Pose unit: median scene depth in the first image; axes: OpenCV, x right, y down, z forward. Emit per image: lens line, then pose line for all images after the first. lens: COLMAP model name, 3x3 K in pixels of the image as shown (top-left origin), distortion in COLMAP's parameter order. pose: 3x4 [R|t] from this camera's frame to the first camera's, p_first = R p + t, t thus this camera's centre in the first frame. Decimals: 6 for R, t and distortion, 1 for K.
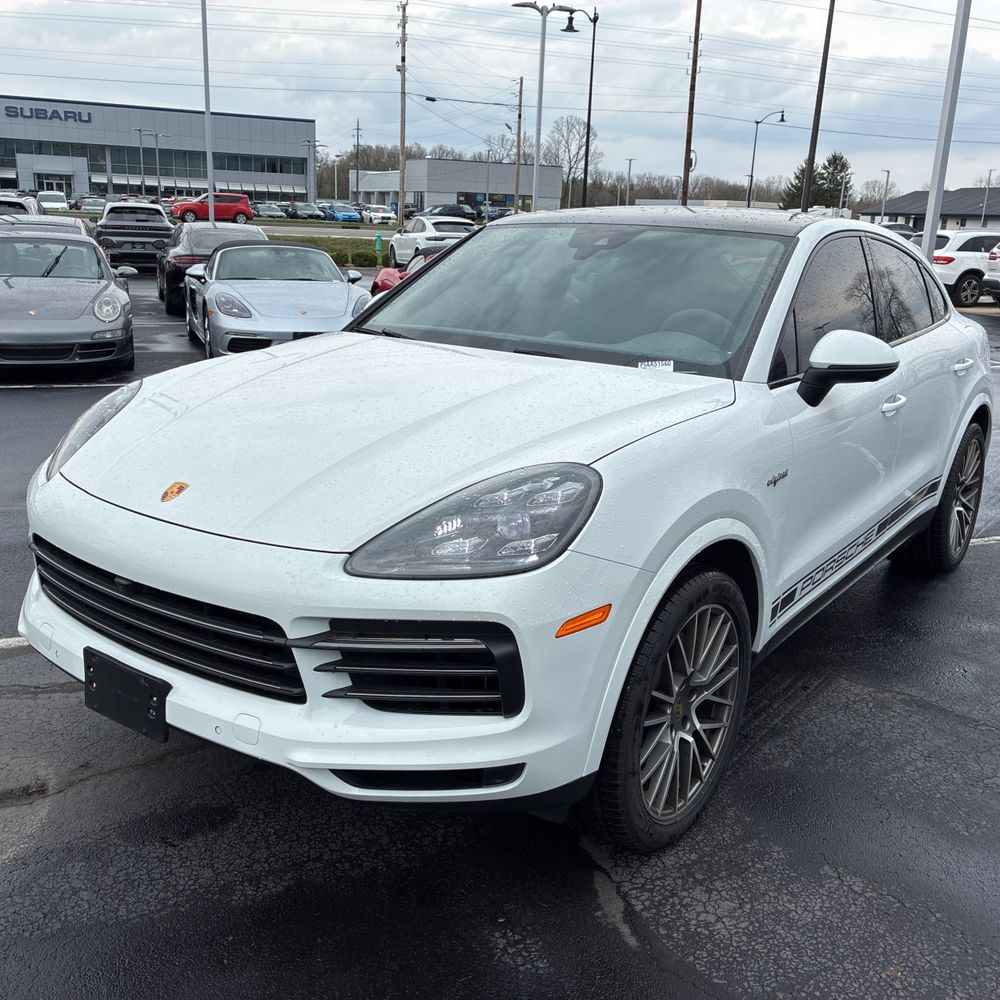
lens RADIAL K [[1010.3, 0, 514.2], [0, 1010.3, 494.8], [0, 0, 1]] dist [0.023578, -0.000575]
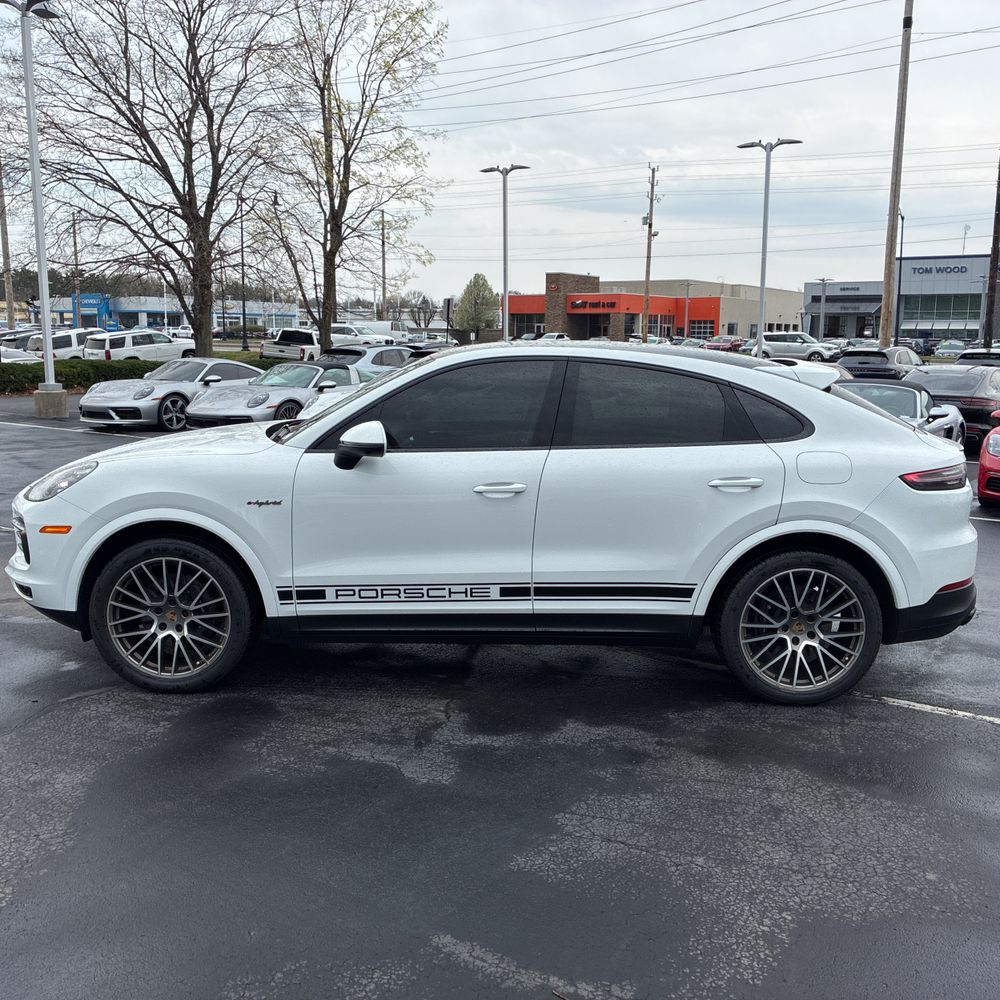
lens RADIAL K [[1001.5, 0, 503.5], [0, 1001.5, 477.6], [0, 0, 1]] dist [0.011797, -0.012712]
pose [[0.564727, 0.073644, -0.821985, 1.066845], [-0.203218, 0.977751, -0.052017, -0.030520], [0.799866, 0.196418, 0.567129, 0.228667]]
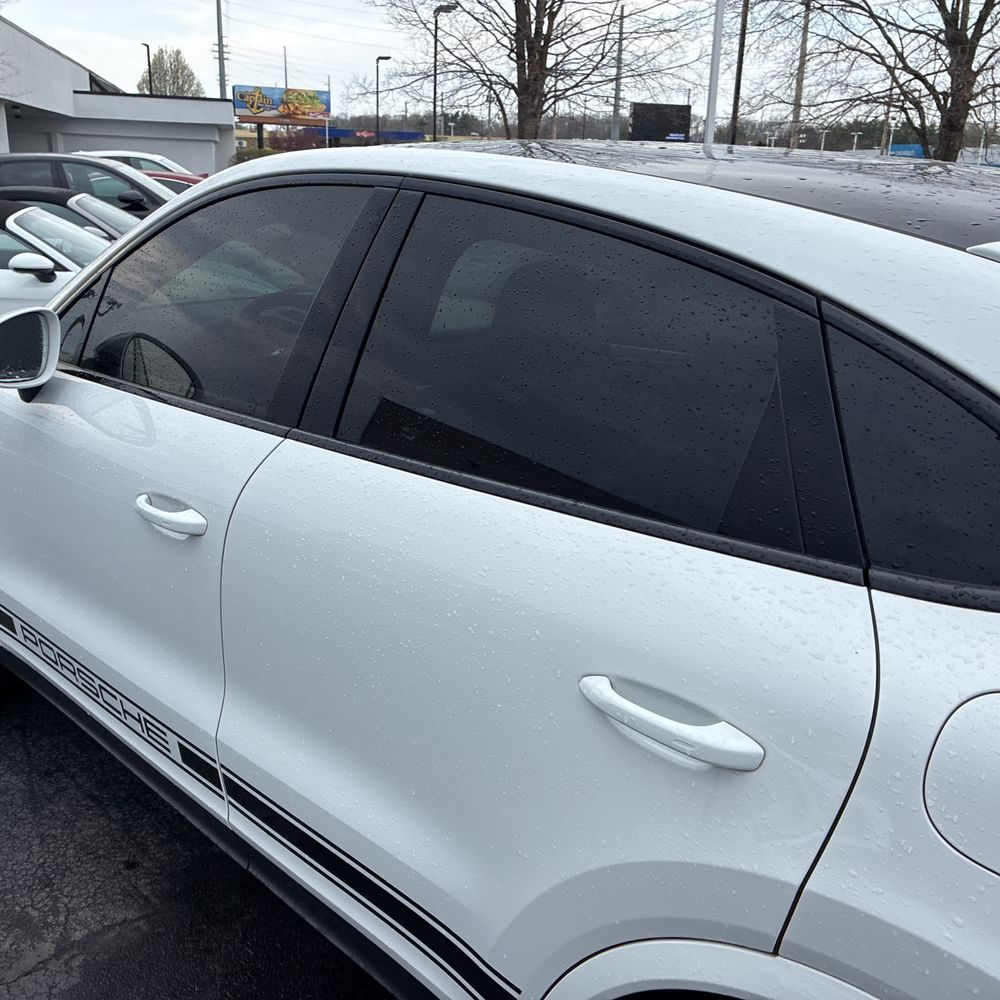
lens RADIAL K [[1005.1, 0, 500.0], [0, 1005.1, 500.0], [0, 0, 1]] dist [0.026057, 0.001938]
pose [[-0.136575, 0.255725, -0.957054, 0.627553], [-0.305488, 0.908150, 0.286253, -0.218350], [0.942351, 0.331463, -0.045910, 0.896697]]
